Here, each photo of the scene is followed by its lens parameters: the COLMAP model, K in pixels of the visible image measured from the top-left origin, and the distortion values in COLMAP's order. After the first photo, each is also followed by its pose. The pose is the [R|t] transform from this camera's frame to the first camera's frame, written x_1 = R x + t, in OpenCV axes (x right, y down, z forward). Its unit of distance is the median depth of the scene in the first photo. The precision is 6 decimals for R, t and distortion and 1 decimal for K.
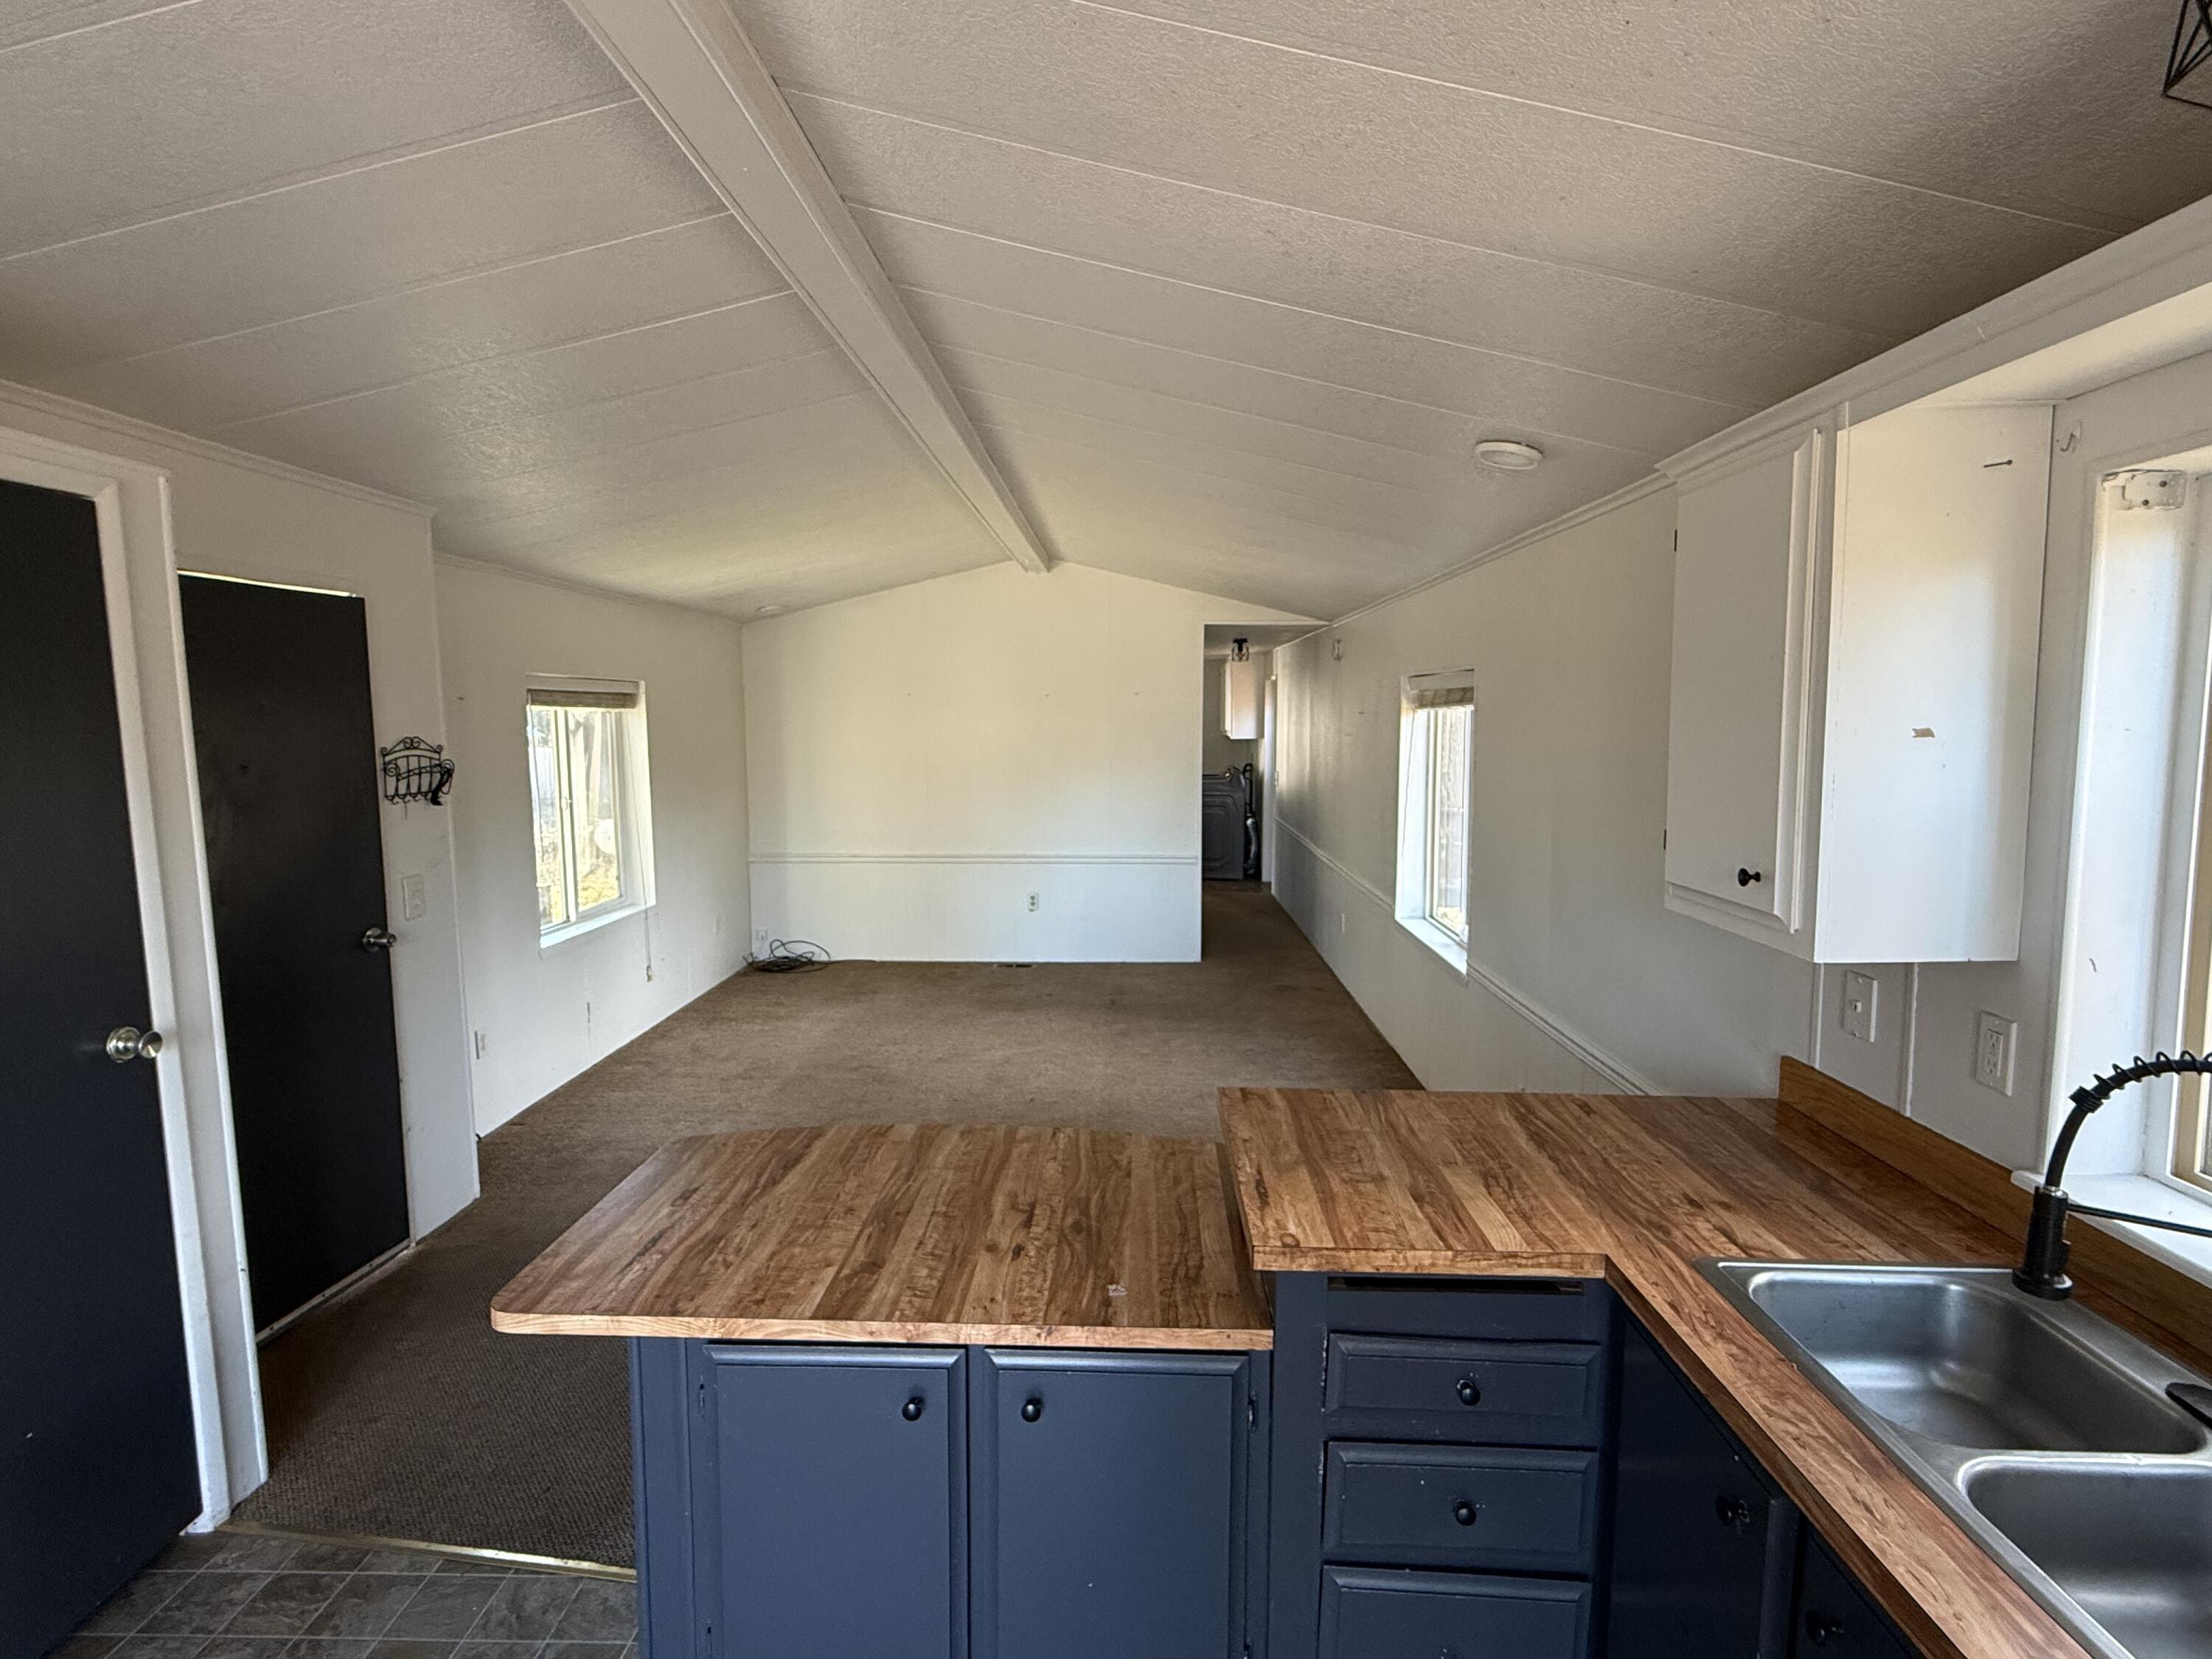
lens RADIAL K [[1113.3, 0, 1121.9], [0, 1113.3, 828.5], [0, 0, 1]] dist [-0.004707, -0.001674]
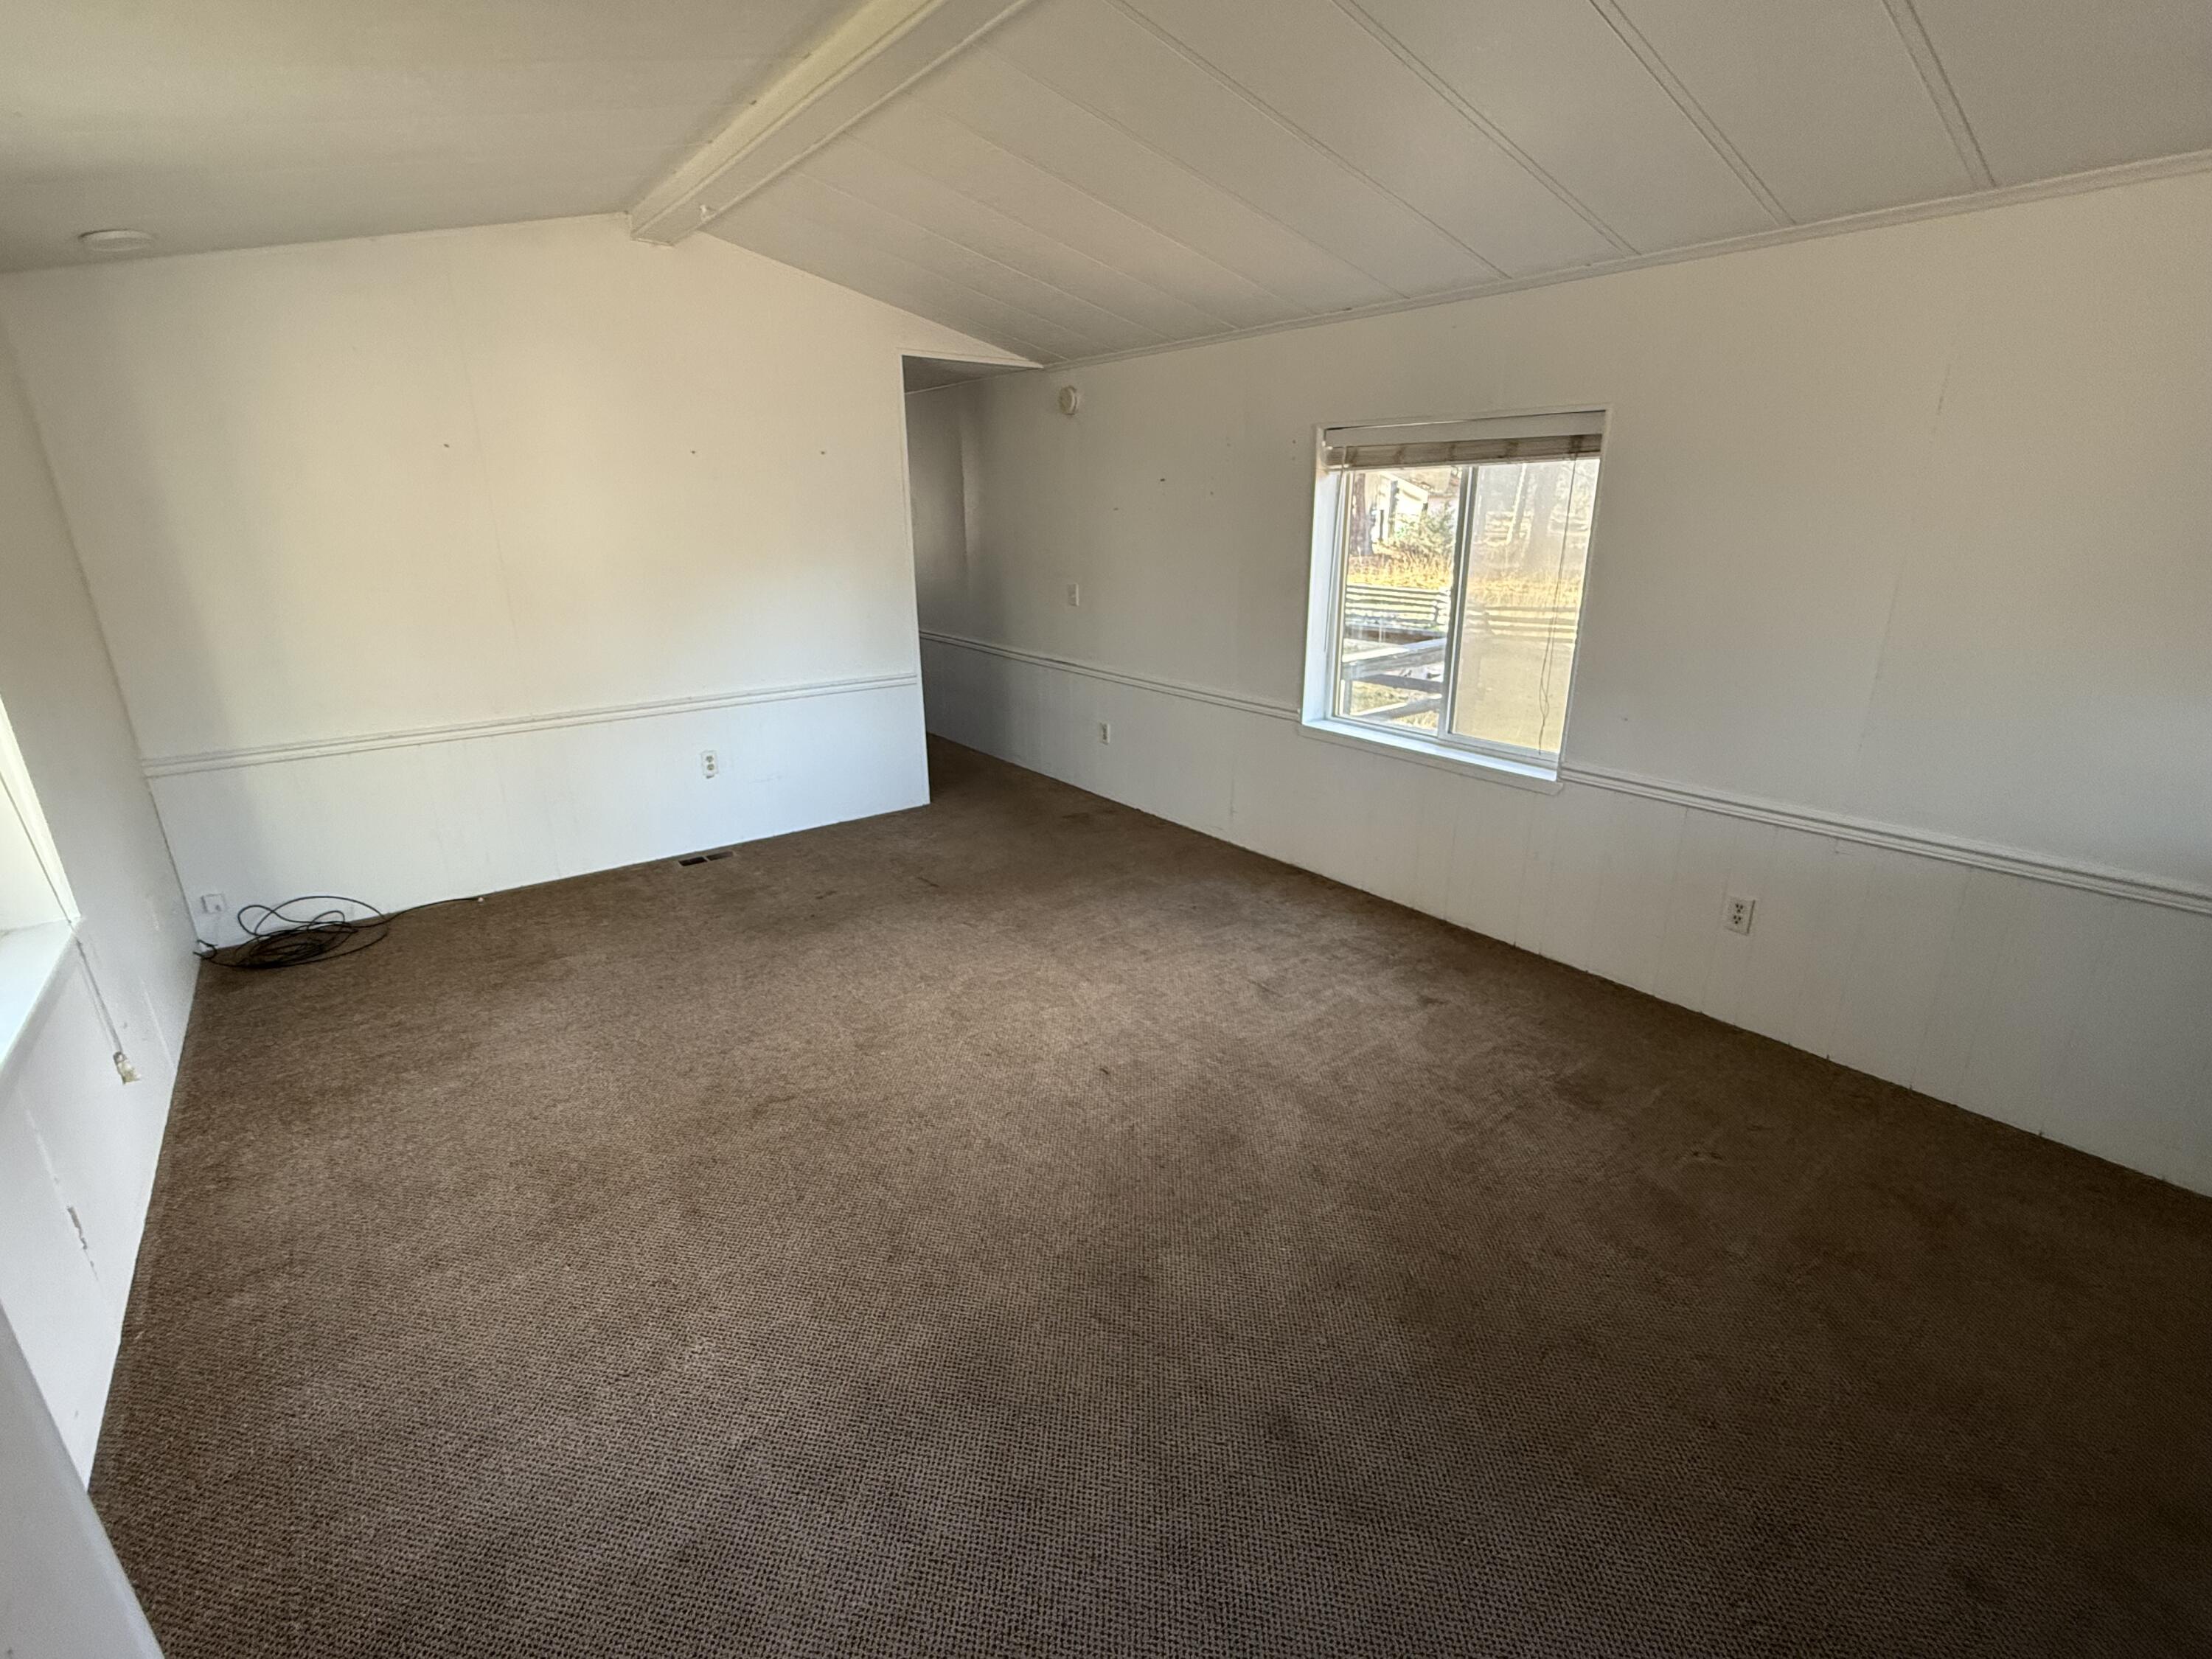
lens RADIAL K [[988.1, 0, 1104.0], [0, 988.1, 829.1], [0, 0, 1]] dist [0.001268, -0.000005]
pose [[0.785318, -0.199166, 0.586181, -0.324549], [0.069035, 0.969107, 0.236784, -0.031736], [-0.615231, -0.145484, 0.774807, 0.449737]]
